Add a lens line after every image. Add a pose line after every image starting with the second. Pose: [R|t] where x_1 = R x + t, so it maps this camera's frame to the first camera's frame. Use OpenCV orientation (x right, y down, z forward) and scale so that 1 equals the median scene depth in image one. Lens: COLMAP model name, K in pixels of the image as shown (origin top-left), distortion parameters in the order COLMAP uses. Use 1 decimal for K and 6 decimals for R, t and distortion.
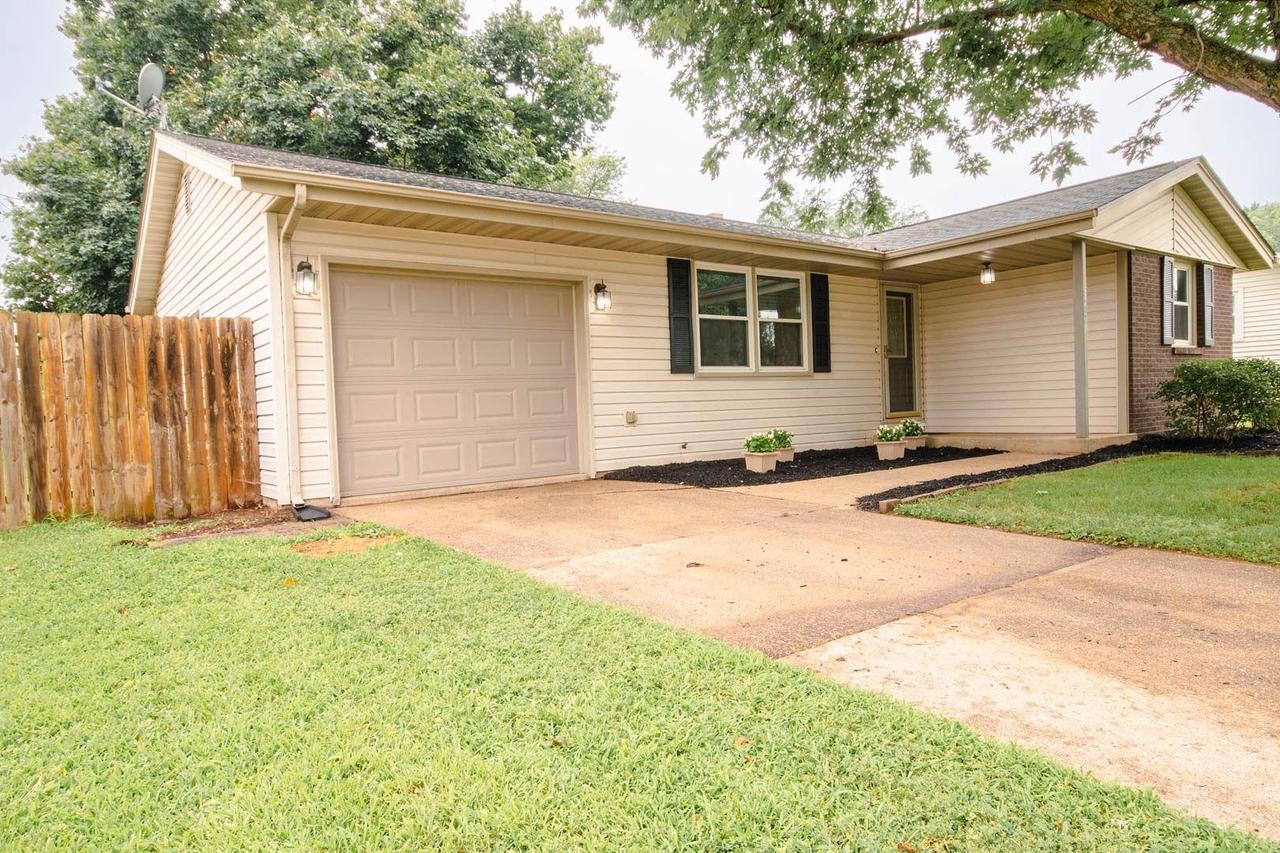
lens RADIAL K [[810.8, 0, 641.3], [0, 810.8, 427.4], [0, 0, 1]] dist [0.004014, 0.000890]
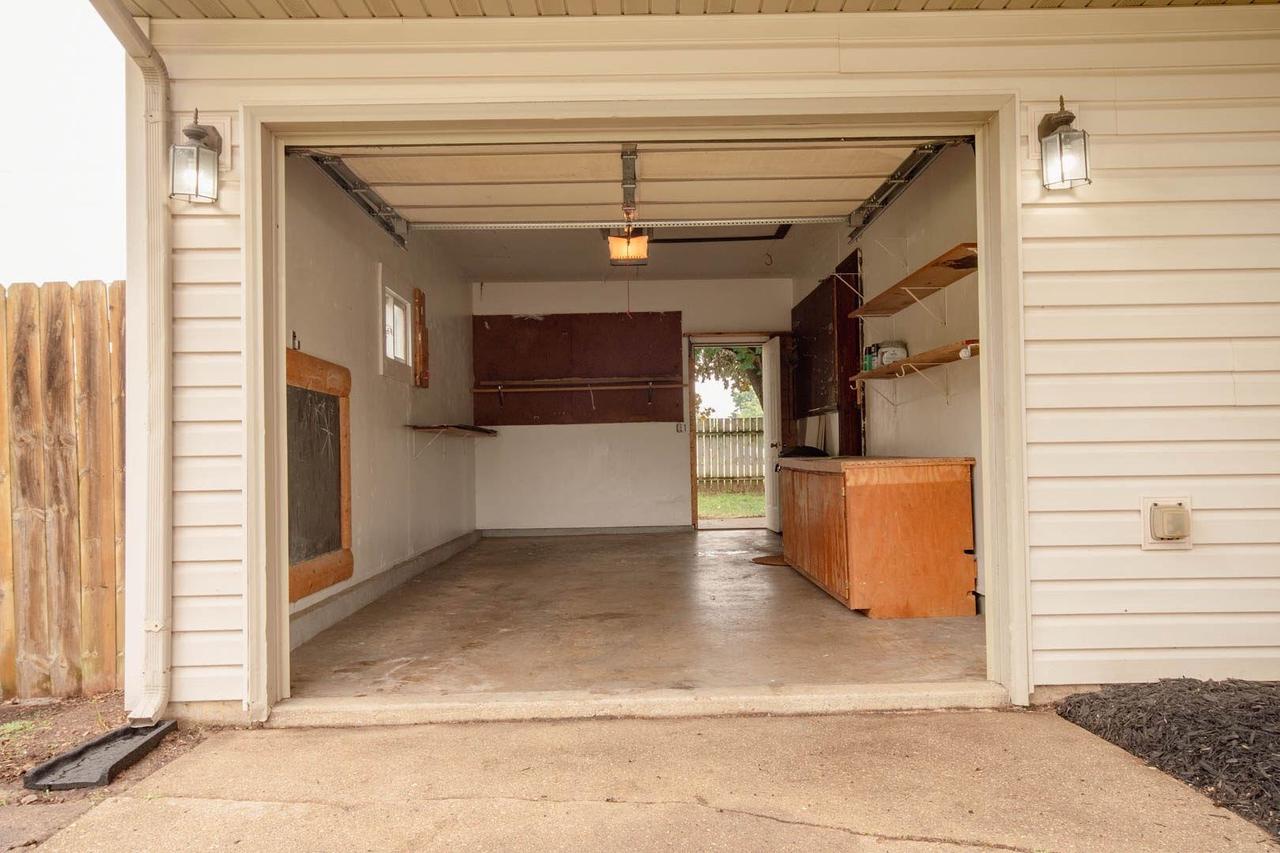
lens RADIAL K [[1081.1, 0, 640.6], [0, 1081.1, 431.6], [0, 0, 1]] dist [-0.004083, -0.000117]
pose [[0.808517, 0.011511, -0.588361, 0.088603], [-0.026375, 0.999513, -0.016690, -0.044759], [0.587882, 0.029012, 0.808426, 0.680737]]
